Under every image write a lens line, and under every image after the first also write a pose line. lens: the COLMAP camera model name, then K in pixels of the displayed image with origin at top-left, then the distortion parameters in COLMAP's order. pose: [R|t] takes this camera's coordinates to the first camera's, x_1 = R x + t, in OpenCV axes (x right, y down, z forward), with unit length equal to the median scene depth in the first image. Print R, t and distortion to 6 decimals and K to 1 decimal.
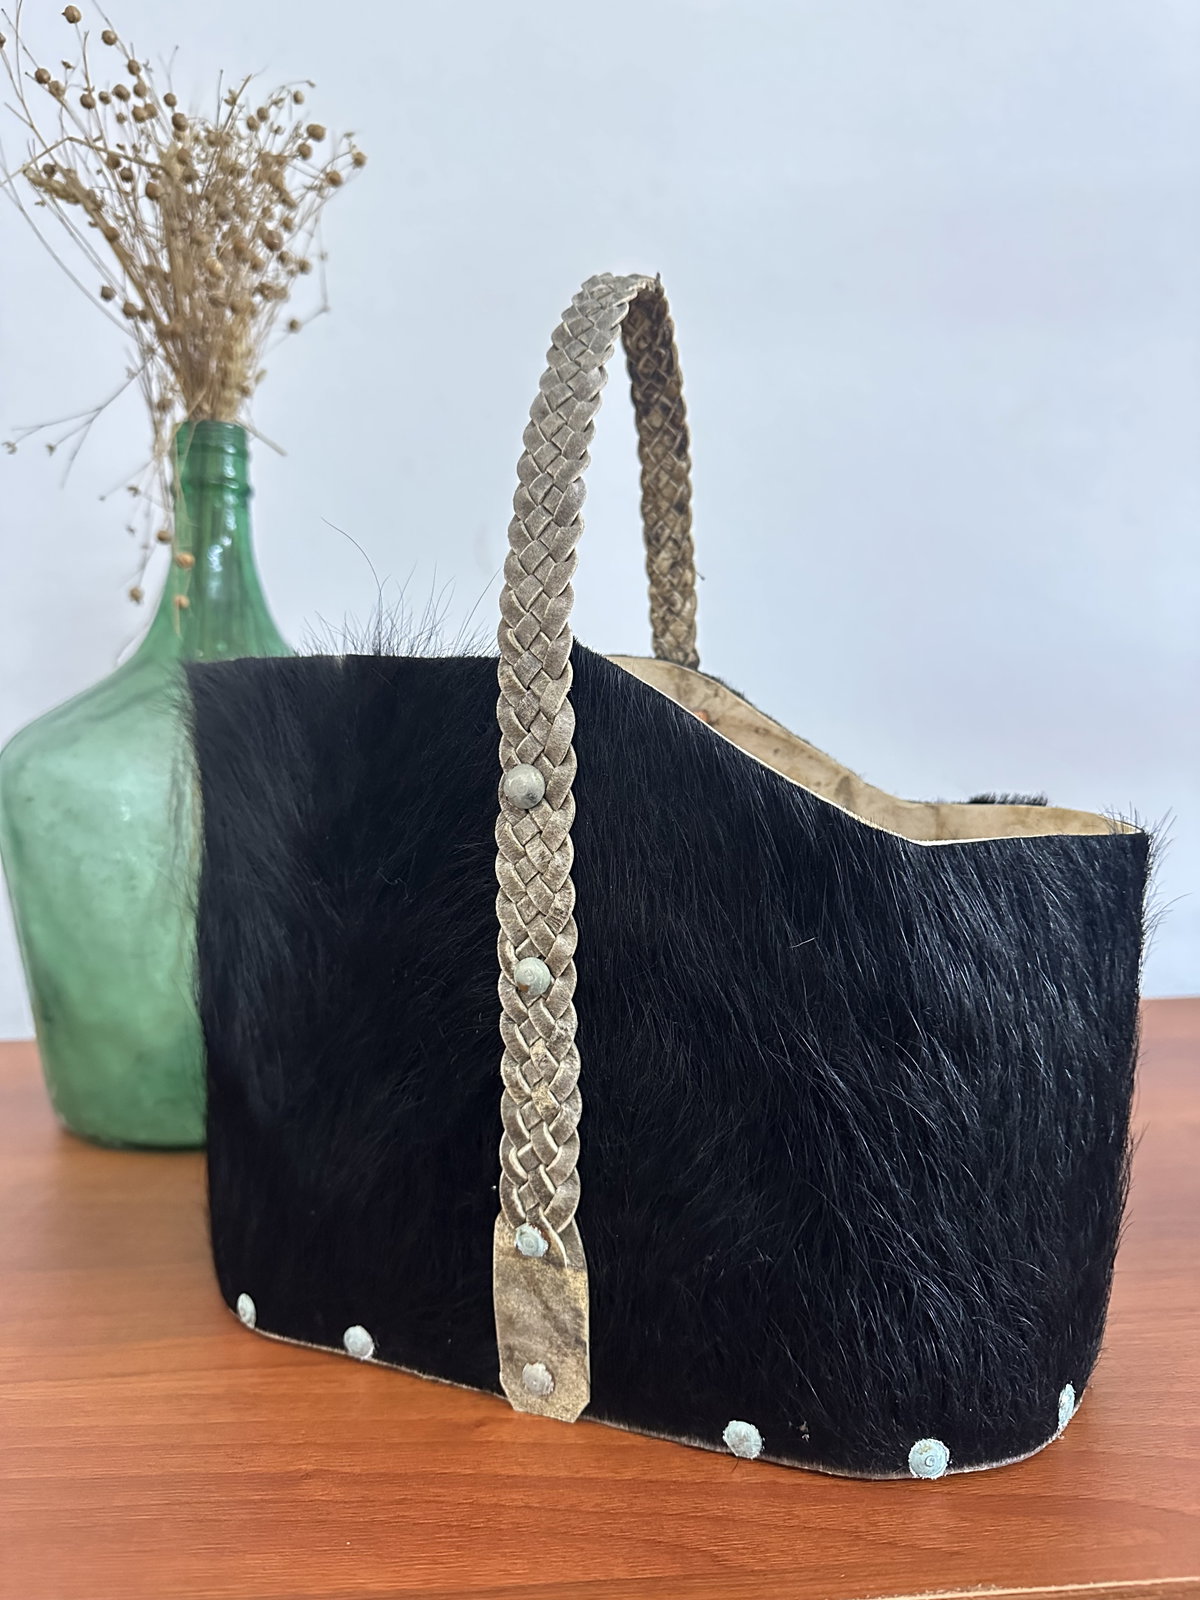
lens RADIAL K [[1217.7, 0, 606.5], [0, 1217.7, 814.0], [0, 0, 1]] dist [-0.014464, -0.003185]
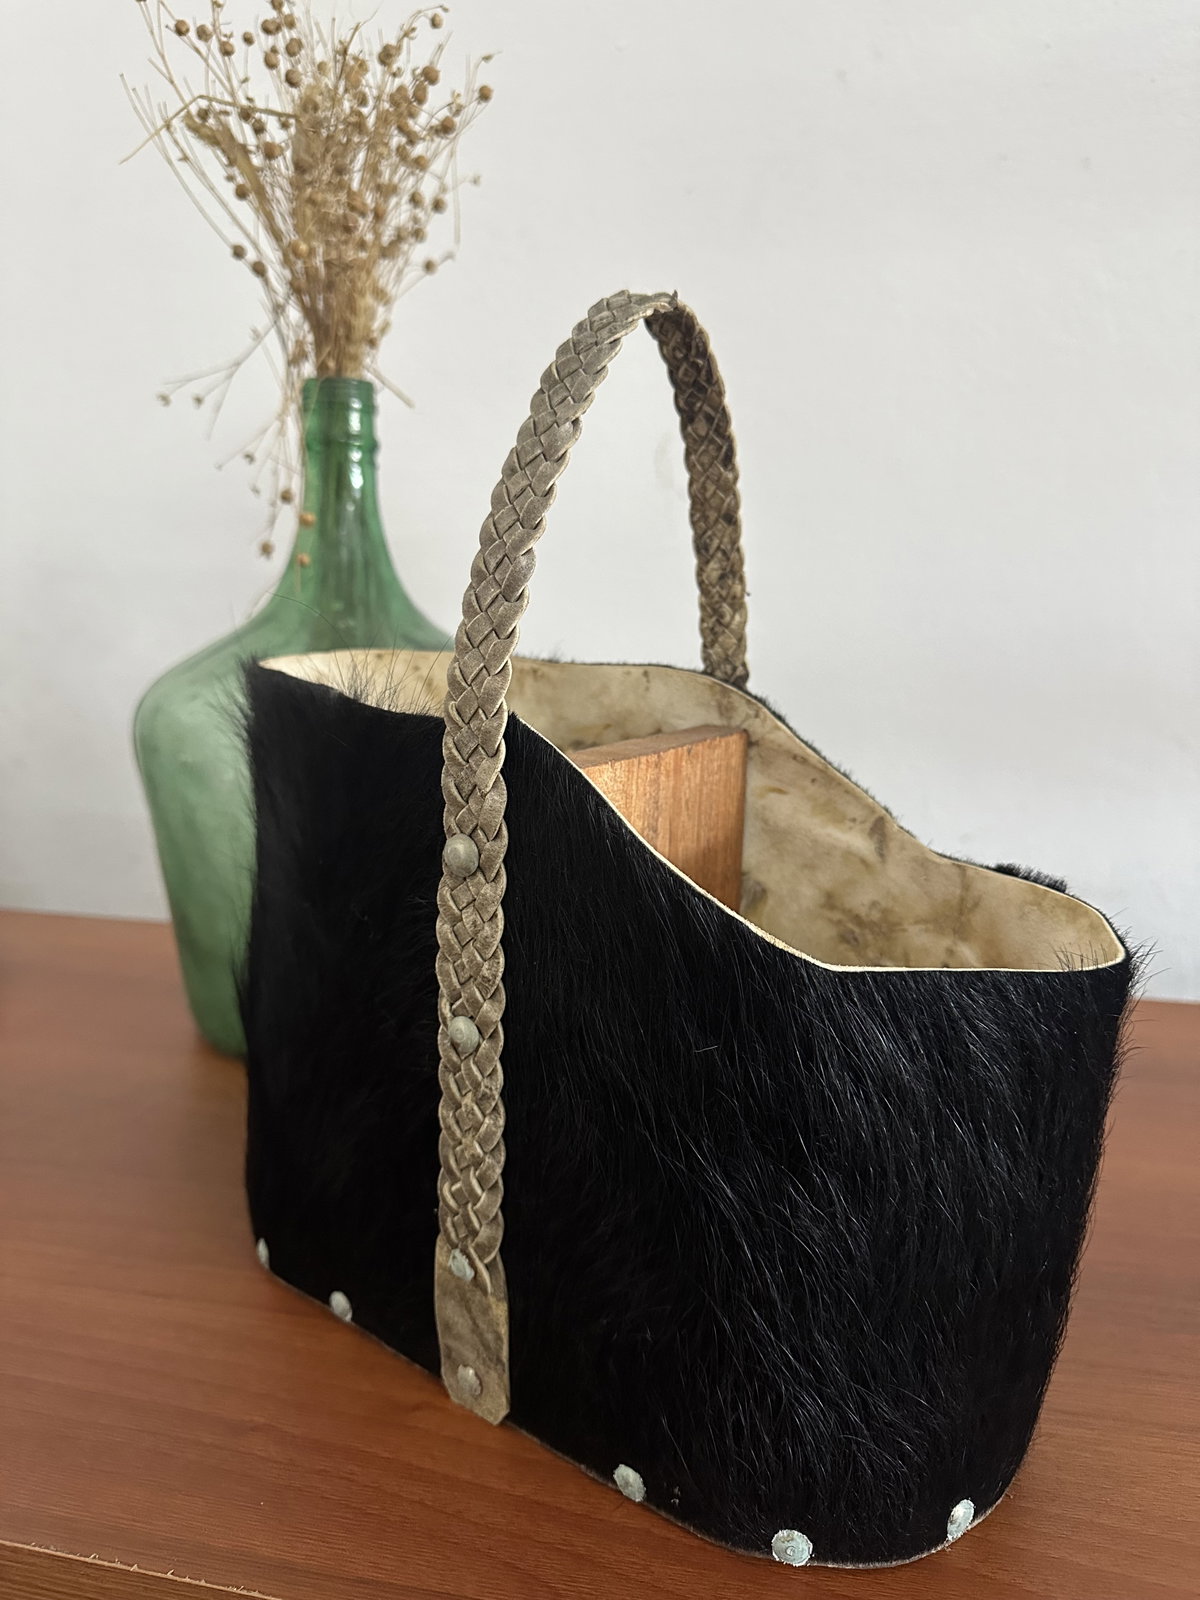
lens RADIAL K [[1217.7, 0, 567.0], [0, 1217.7, 833.9], [0, 0, 1]] dist [-0.014464, -0.003185]
pose [[0.965607, 0.092346, -0.243054, 0.172361], [-0.057175, 0.987336, 0.147984, -0.128612], [0.253642, -0.128998, 0.958658, 0.028942]]
